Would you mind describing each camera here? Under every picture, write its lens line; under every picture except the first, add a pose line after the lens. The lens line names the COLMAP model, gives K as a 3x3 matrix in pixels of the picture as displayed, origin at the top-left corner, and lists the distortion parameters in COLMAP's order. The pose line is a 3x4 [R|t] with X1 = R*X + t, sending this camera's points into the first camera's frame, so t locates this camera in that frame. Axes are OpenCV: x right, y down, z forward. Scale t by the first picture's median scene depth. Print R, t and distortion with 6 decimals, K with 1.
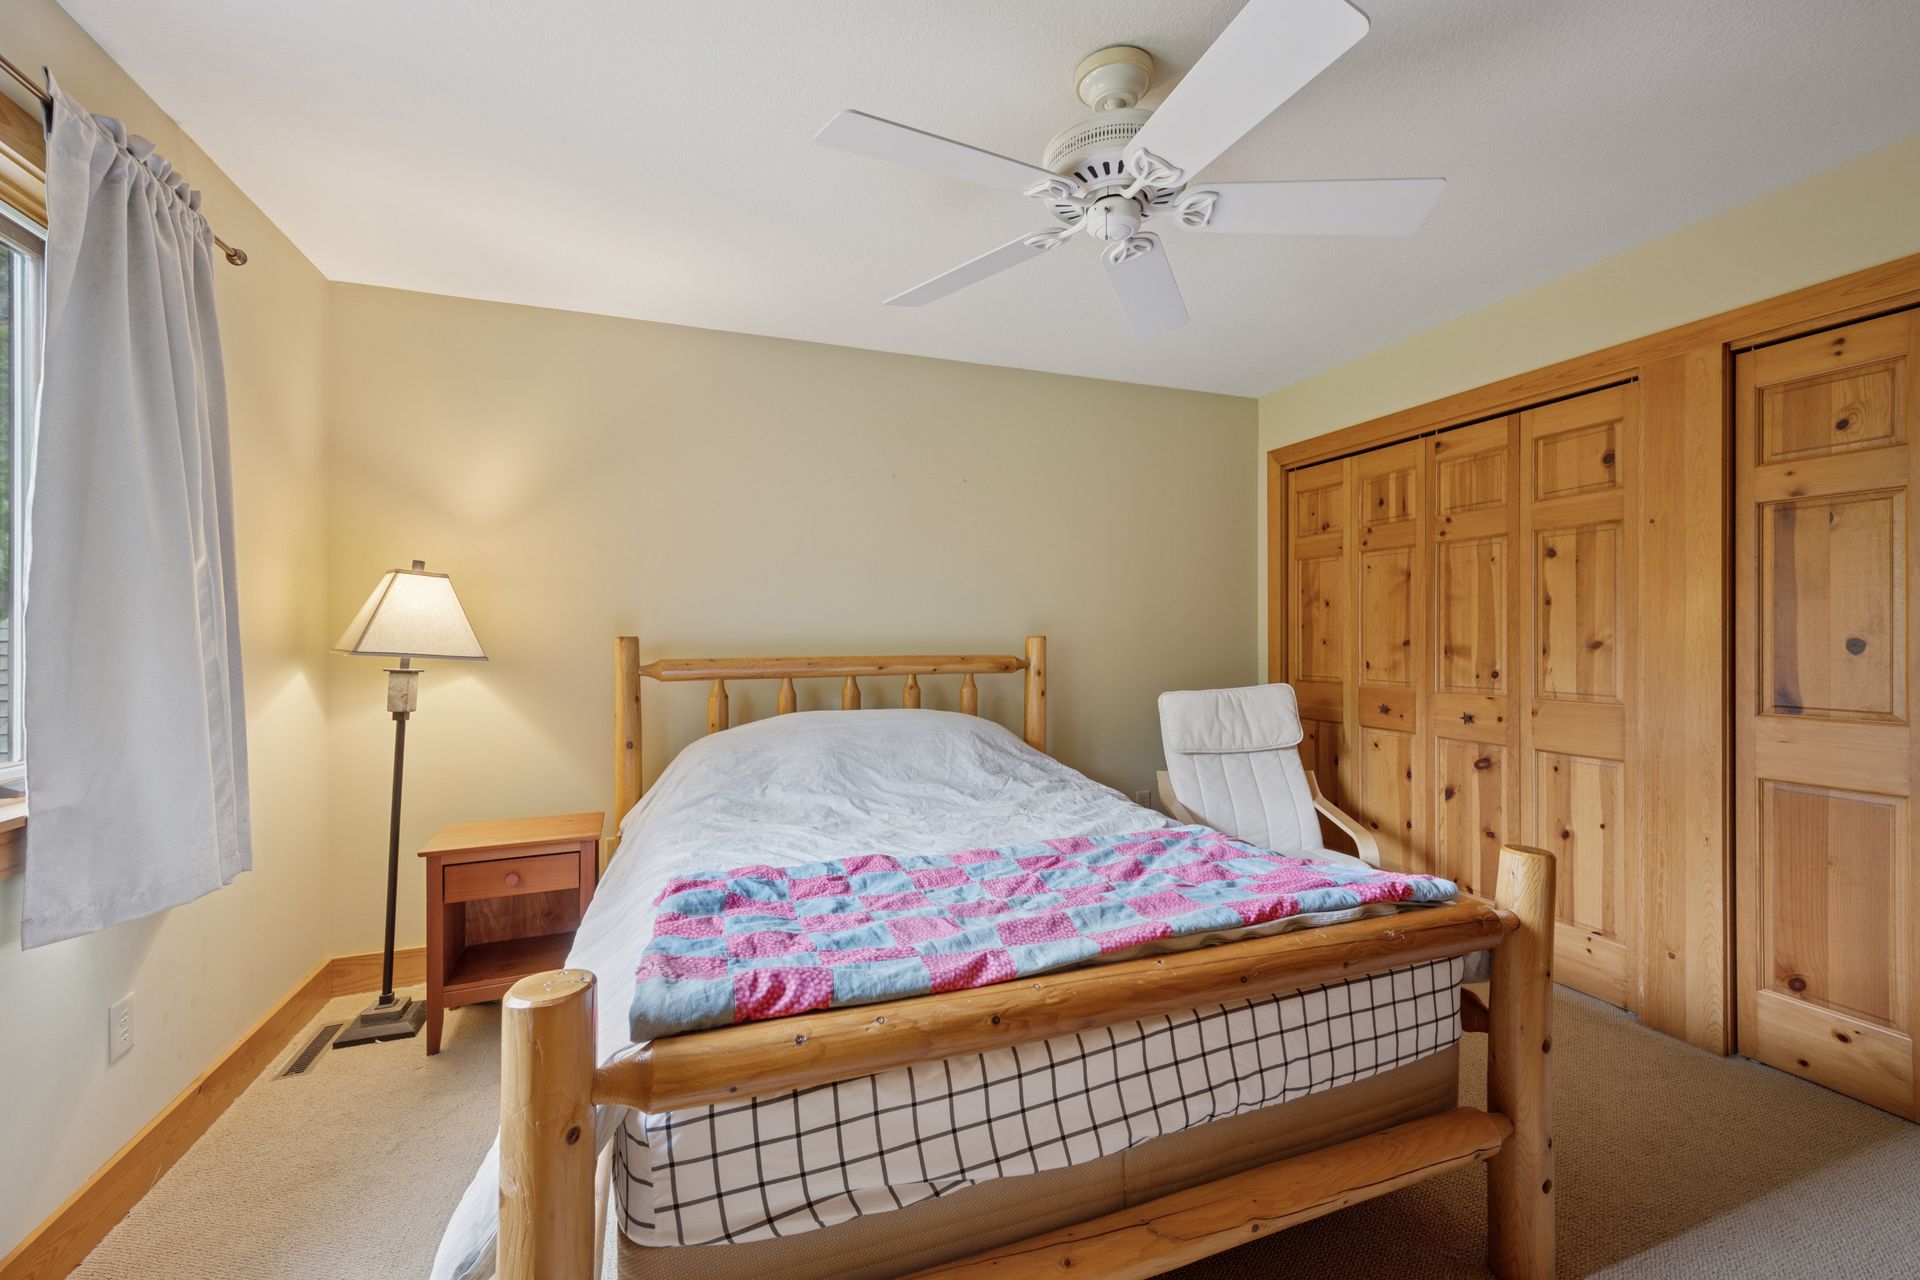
lens RADIAL K [[766.6, 0, 958.4], [0, 766.6, 633.2], [0, 0, 1]] dist [-0.001008, 0.000198]
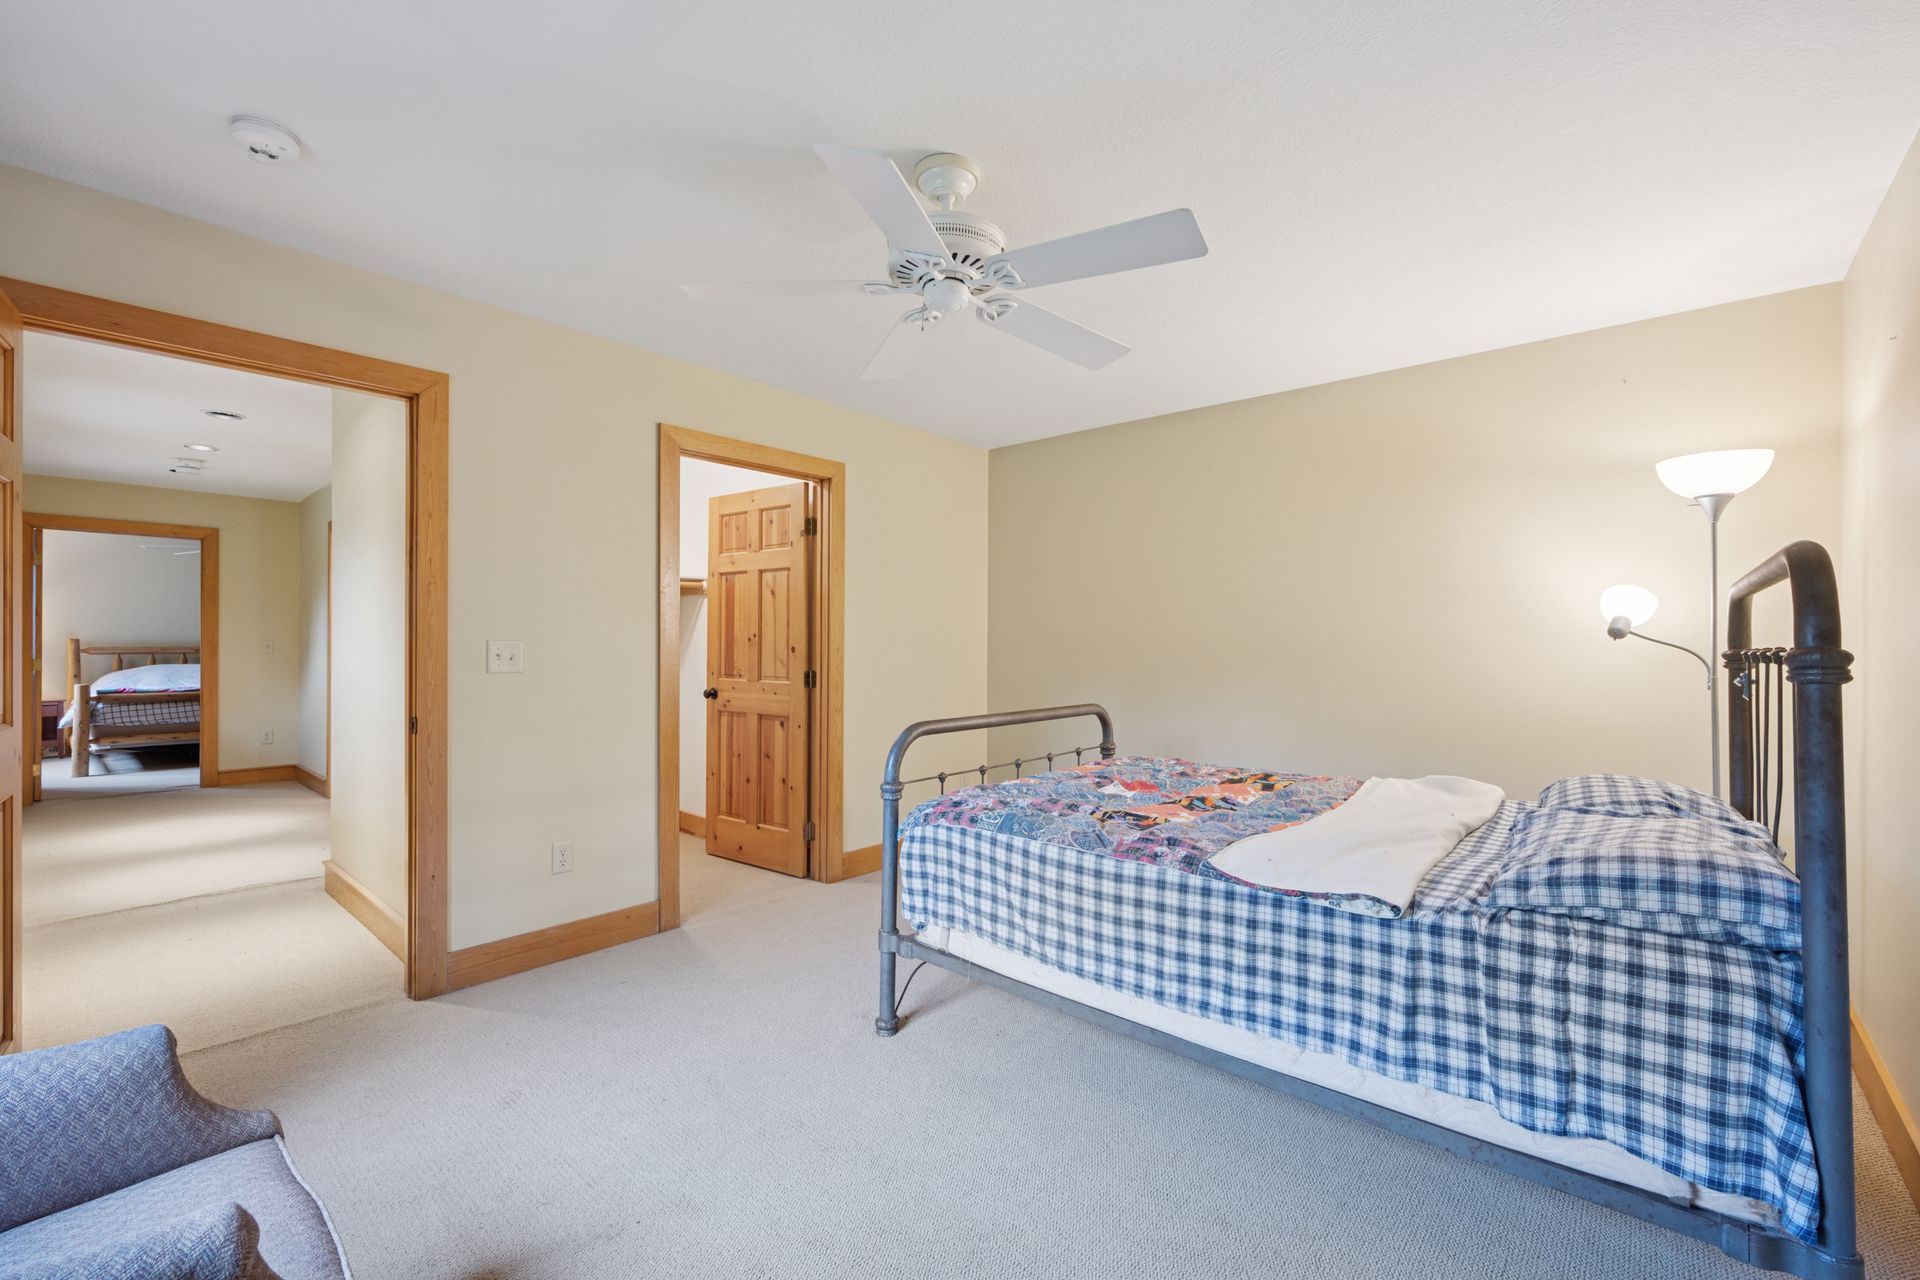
lens RADIAL K [[799.8, 0, 960.0], [0, 799.8, 640.0], [0, 0, 1]] dist [0.000068, 0.000027]
pose [[0.881042, 0.005685, 0.473004, 1.095378], [-0.005738, 0.999983, -0.001330, -0.006879], [-0.473004, -0.001542, 0.881059, -3.271619]]
